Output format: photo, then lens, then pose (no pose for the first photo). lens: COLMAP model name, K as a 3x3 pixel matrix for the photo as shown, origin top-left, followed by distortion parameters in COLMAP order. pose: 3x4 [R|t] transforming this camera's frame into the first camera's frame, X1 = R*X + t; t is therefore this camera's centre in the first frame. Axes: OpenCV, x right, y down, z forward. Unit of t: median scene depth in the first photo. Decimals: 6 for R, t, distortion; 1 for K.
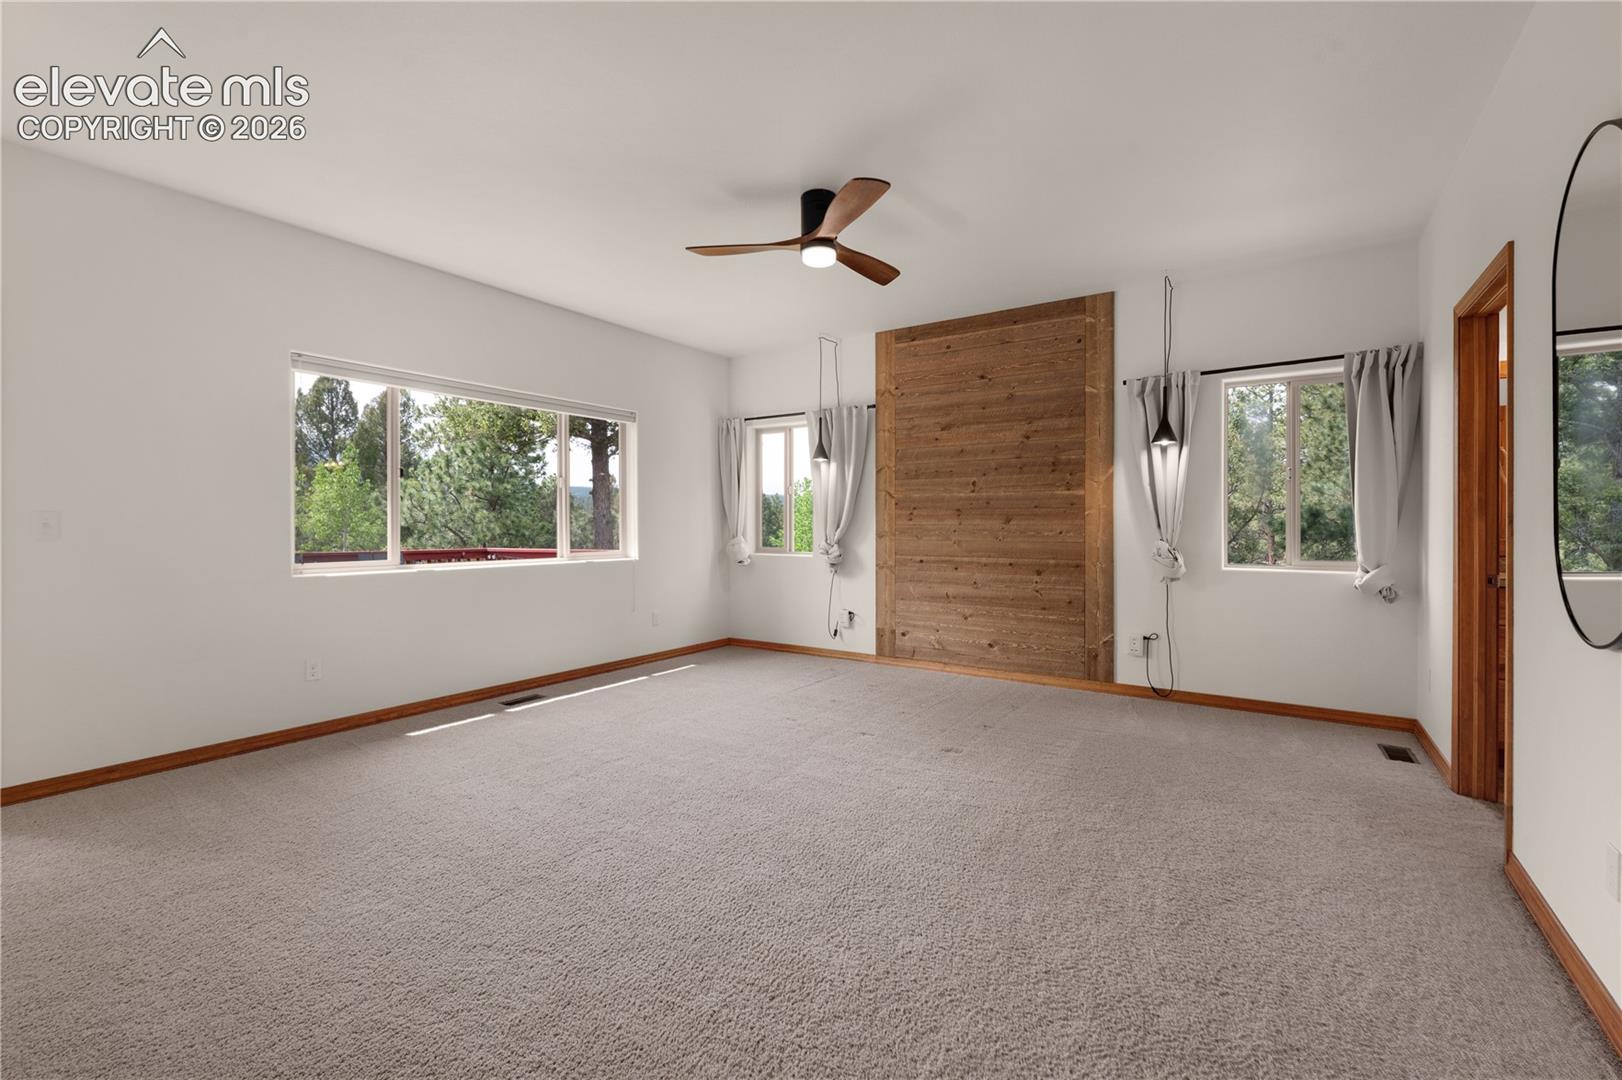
lens RADIAL K [[699.9, 0, 802.8], [0, 699.9, 527.7], [0, 0, 1]] dist [0.001816, -0.007165]
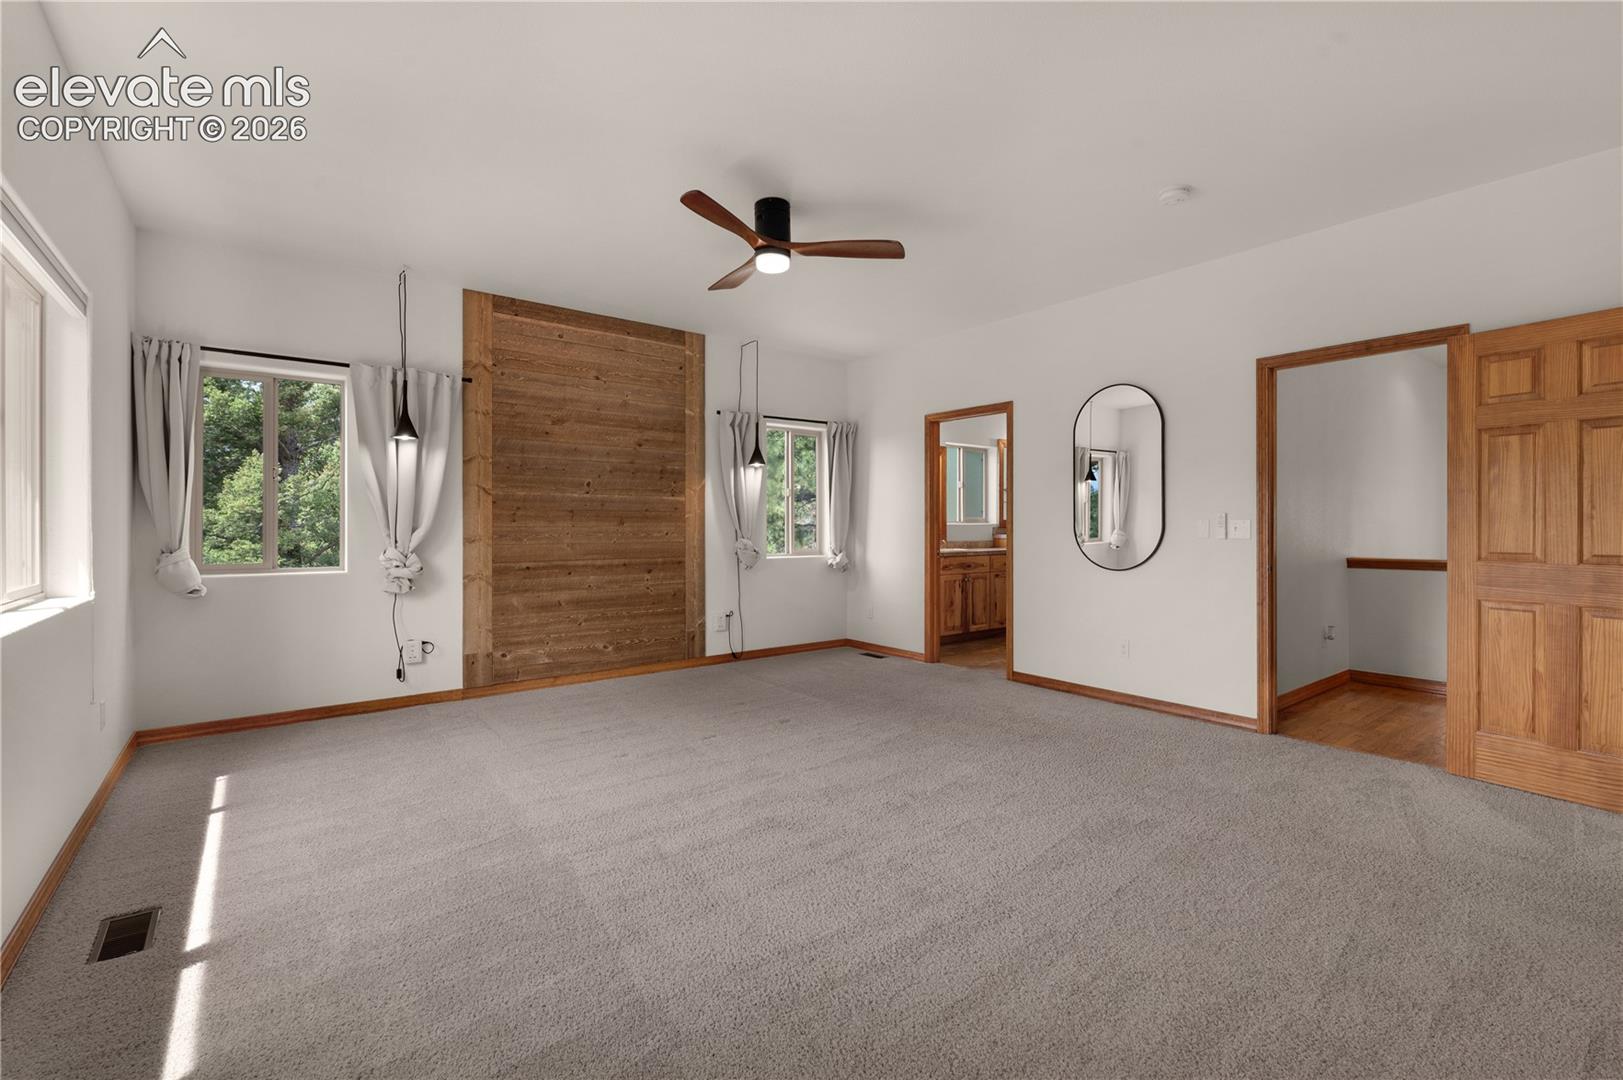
lens RADIAL K [[700.3, 0, 818.5], [0, 700.3, 531.0], [0, 0, 1]] dist [0.001816, -0.007165]
pose [[0.300710, -0.006915, 0.953691, -0.609340], [0.004359, 0.999973, 0.005876, -0.002926], [-0.953706, 0.002390, 0.300732, 0.413953]]
